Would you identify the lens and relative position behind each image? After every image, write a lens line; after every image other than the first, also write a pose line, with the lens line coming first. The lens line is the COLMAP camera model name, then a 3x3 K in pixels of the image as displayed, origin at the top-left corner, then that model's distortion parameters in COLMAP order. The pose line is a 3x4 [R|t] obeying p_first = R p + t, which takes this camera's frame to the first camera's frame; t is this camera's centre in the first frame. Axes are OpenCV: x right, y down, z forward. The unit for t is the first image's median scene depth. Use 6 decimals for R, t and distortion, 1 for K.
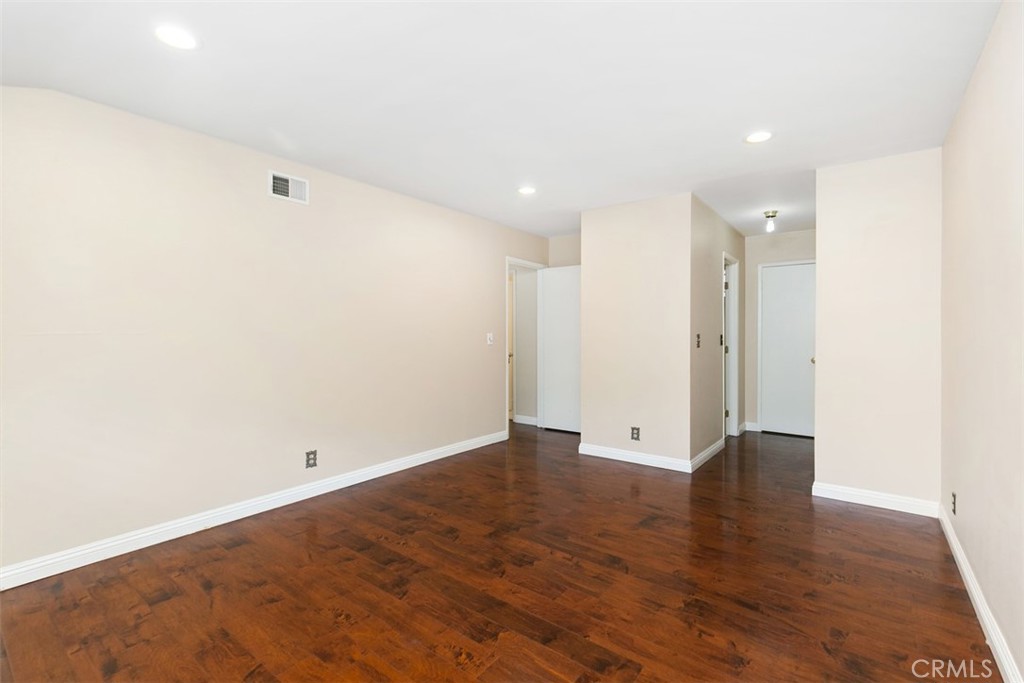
lens RADIAL K [[470.0, 0, 511.0], [0, 470.0, 339.4], [0, 0, 1]] dist [0.005726, 0.002133]
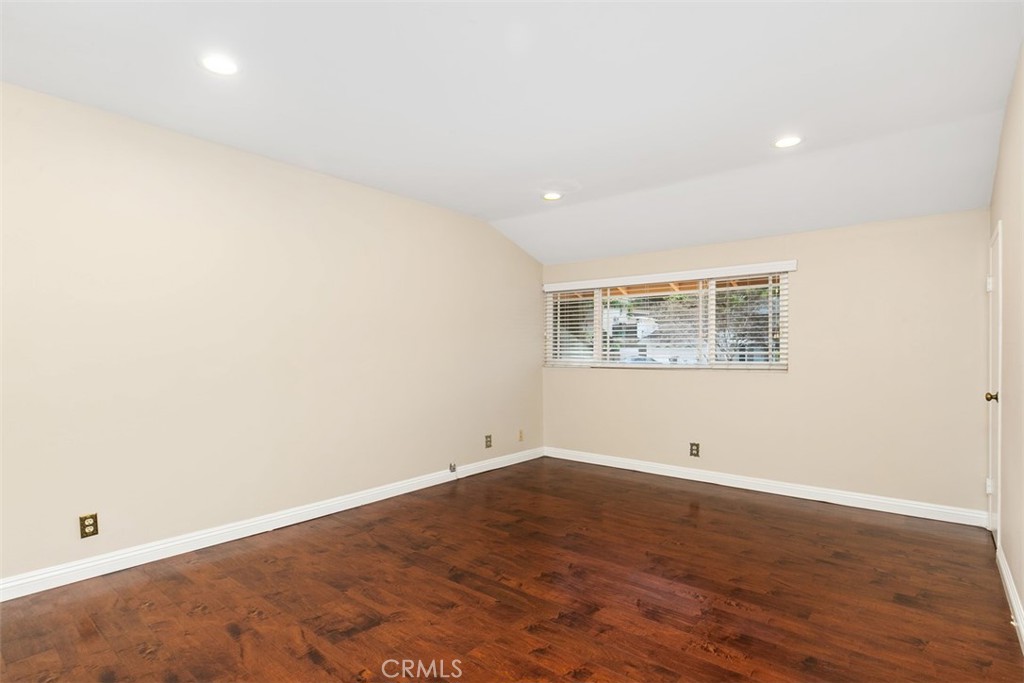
lens RADIAL K [[525.1, 0, 512.3], [0, 525.1, 344.6], [0, 0, 1]] dist [0.000446, 0.000099]
pose [[-0.999448, 0.001401, 0.033197, 0.070096], [0.001406, 0.999999, 0.000117, -0.008322], [-0.033197, 0.000163, -0.999449, 2.067326]]
